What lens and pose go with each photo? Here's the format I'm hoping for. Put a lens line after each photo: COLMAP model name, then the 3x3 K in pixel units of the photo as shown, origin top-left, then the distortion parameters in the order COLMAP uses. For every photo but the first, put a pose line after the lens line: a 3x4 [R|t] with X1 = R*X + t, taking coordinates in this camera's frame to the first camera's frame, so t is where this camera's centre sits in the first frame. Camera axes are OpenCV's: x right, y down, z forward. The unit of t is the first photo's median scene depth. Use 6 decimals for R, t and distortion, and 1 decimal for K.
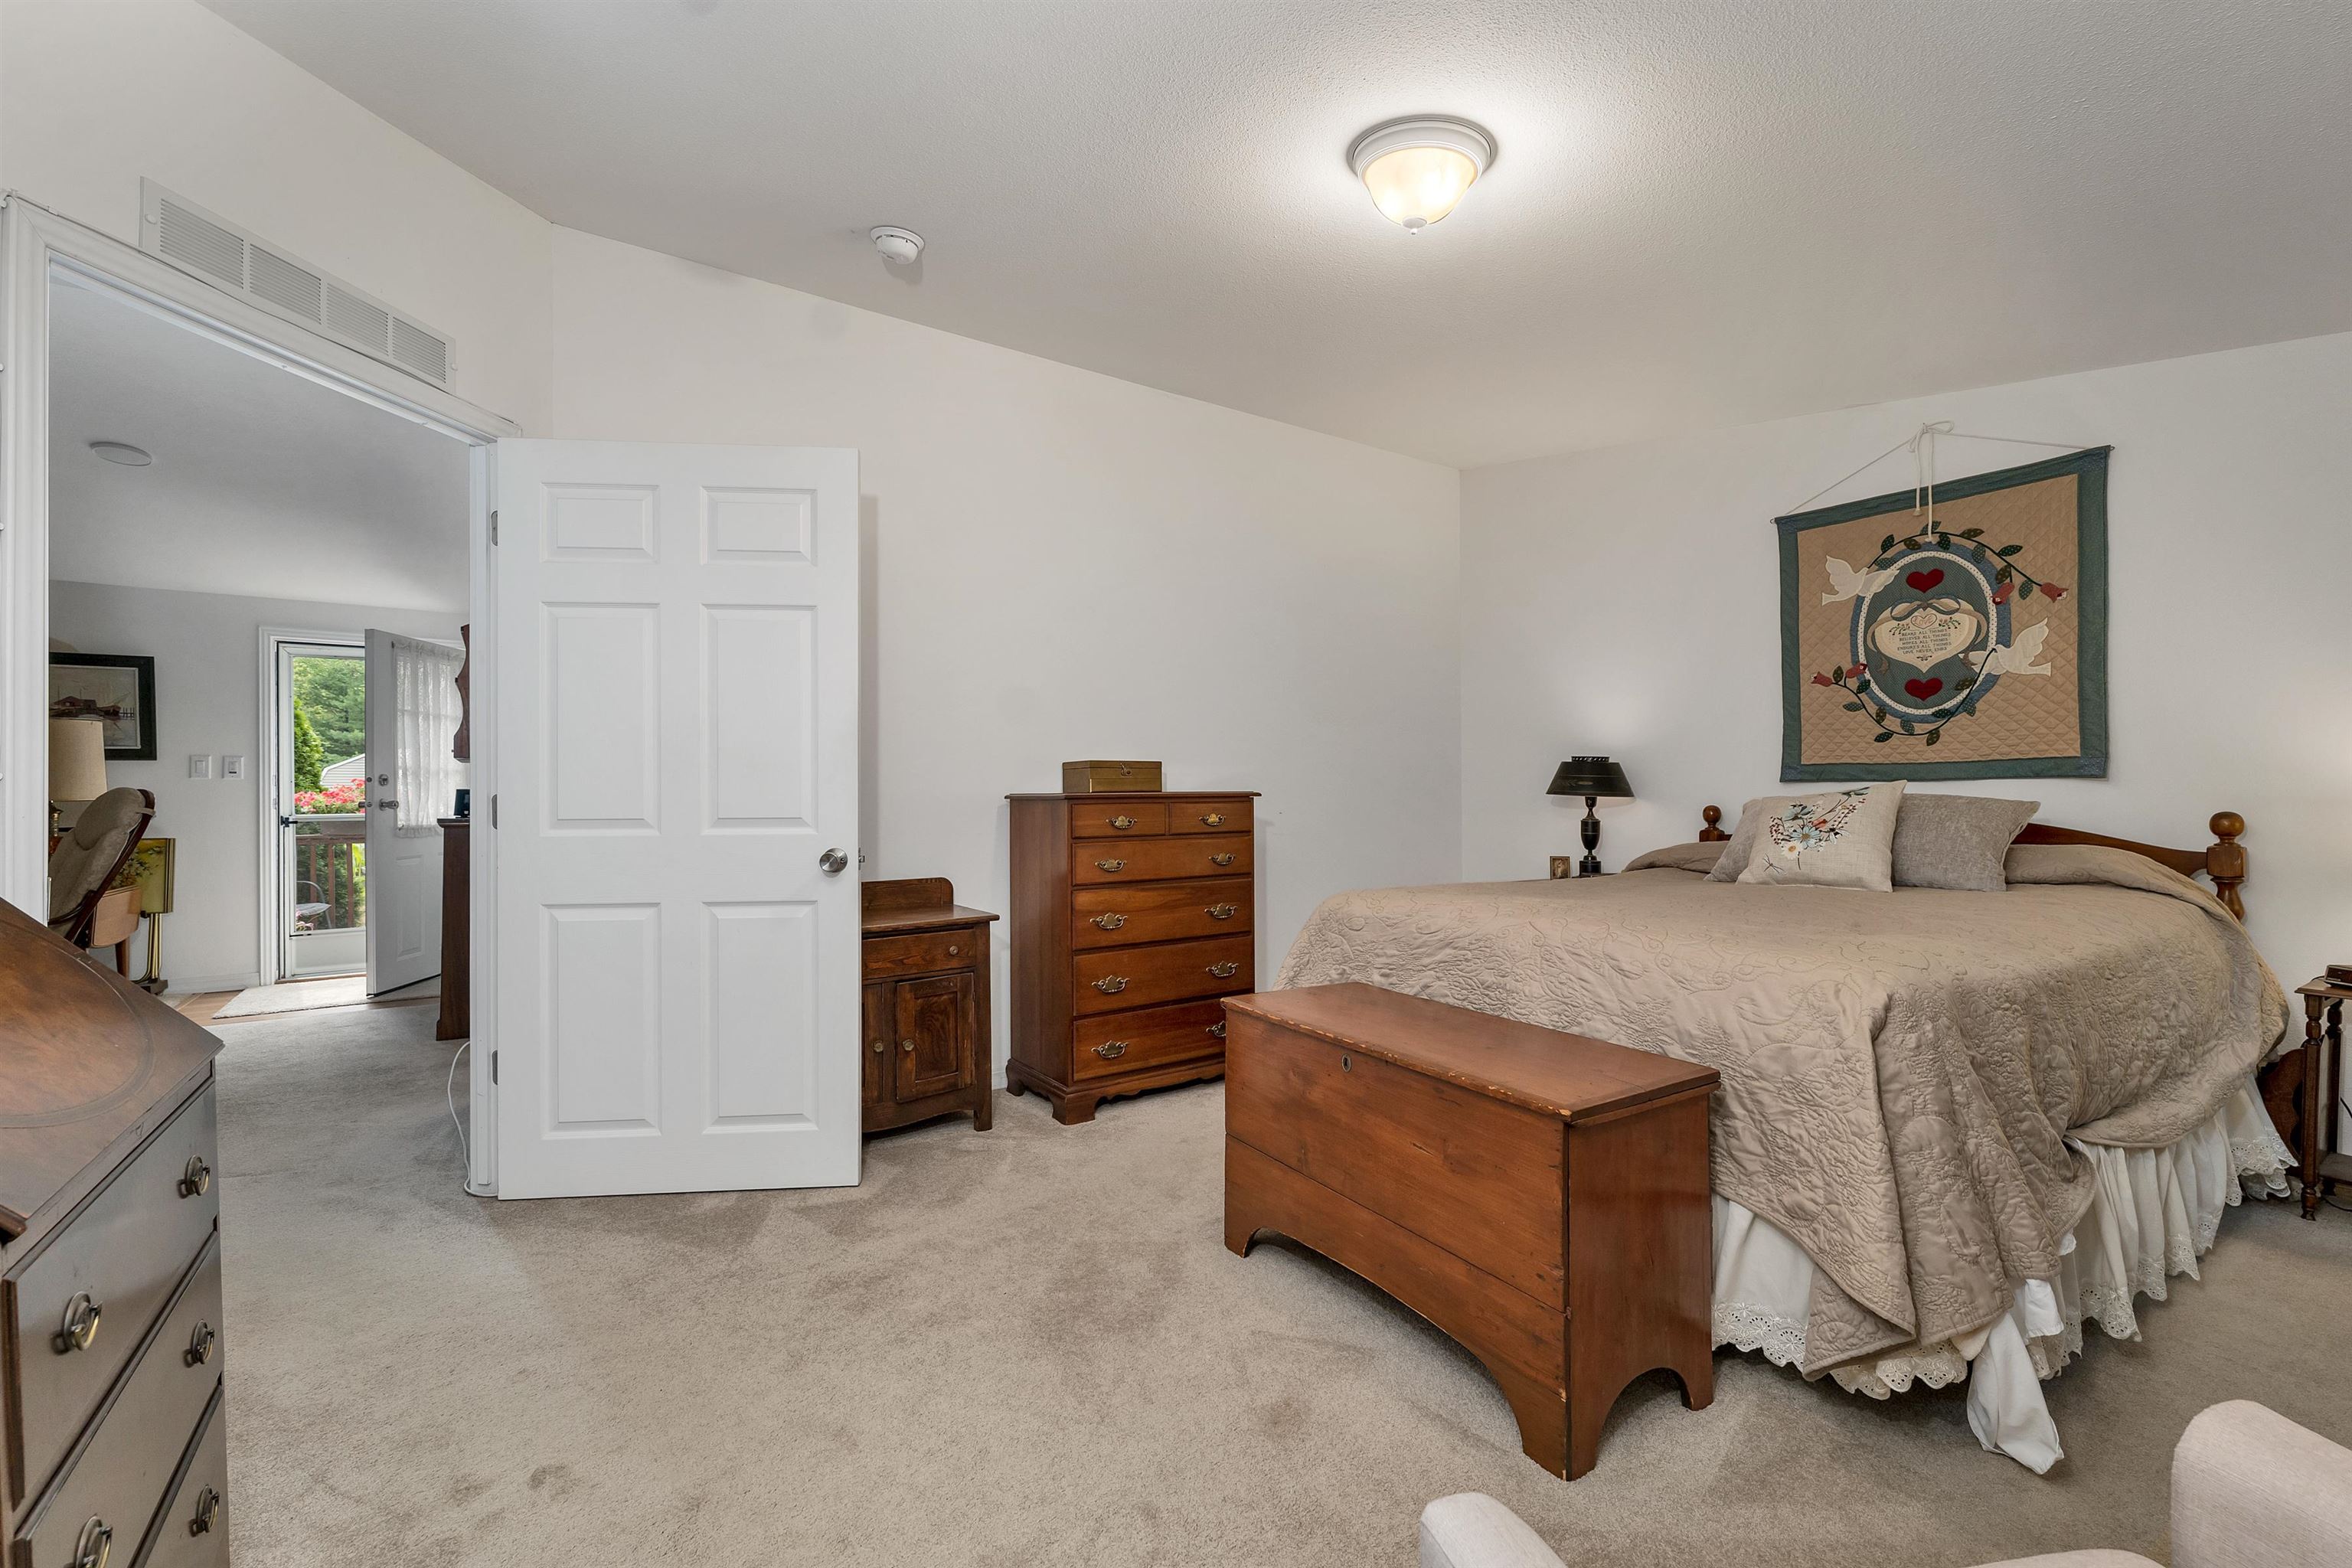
lens RADIAL K [[998.8, 0, 1172.4], [0, 998.8, 786.2], [0, 0, 1]] dist [0.000082, -0.000342]
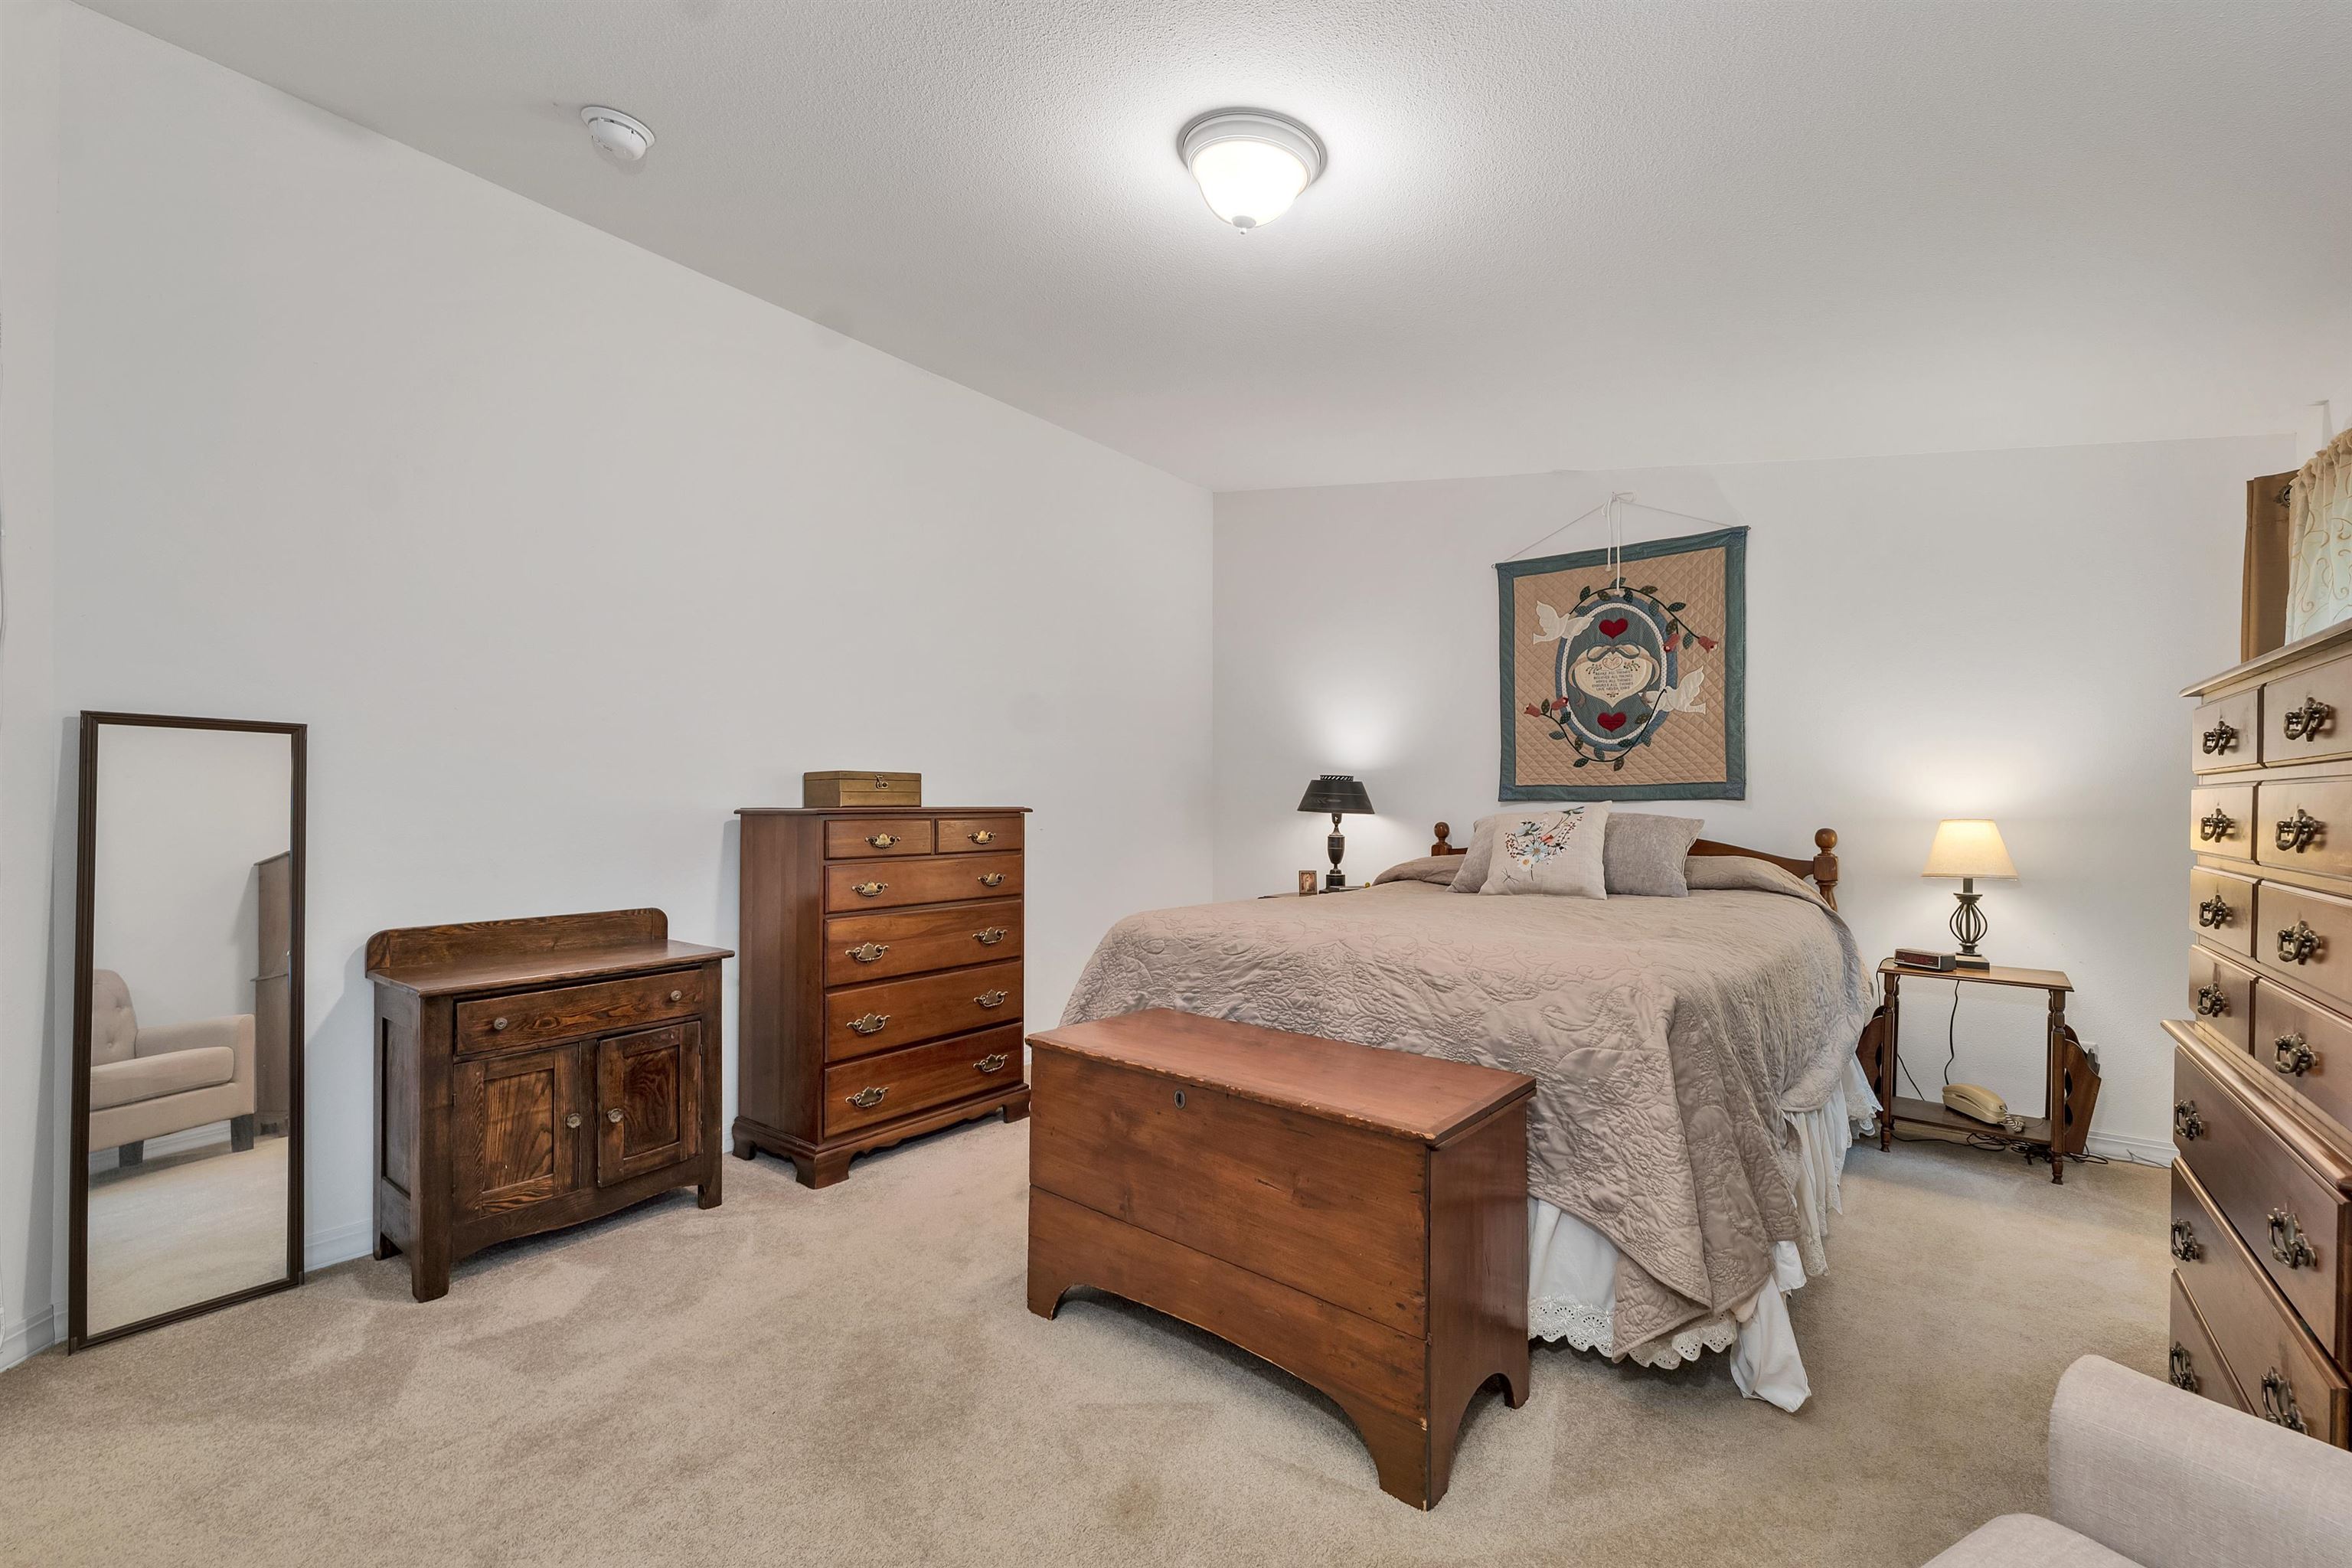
lens RADIAL K [[979.1, 0, 1177.7], [0, 979.1, 794.7], [0, 0, 1]] dist [-0.000251, -0.000200]
pose [[0.946576, 0.009779, 0.322333, -0.109667], [-0.008082, 0.999946, -0.006601, -0.001862], [-0.322380, 0.003643, 0.946603, 0.114052]]
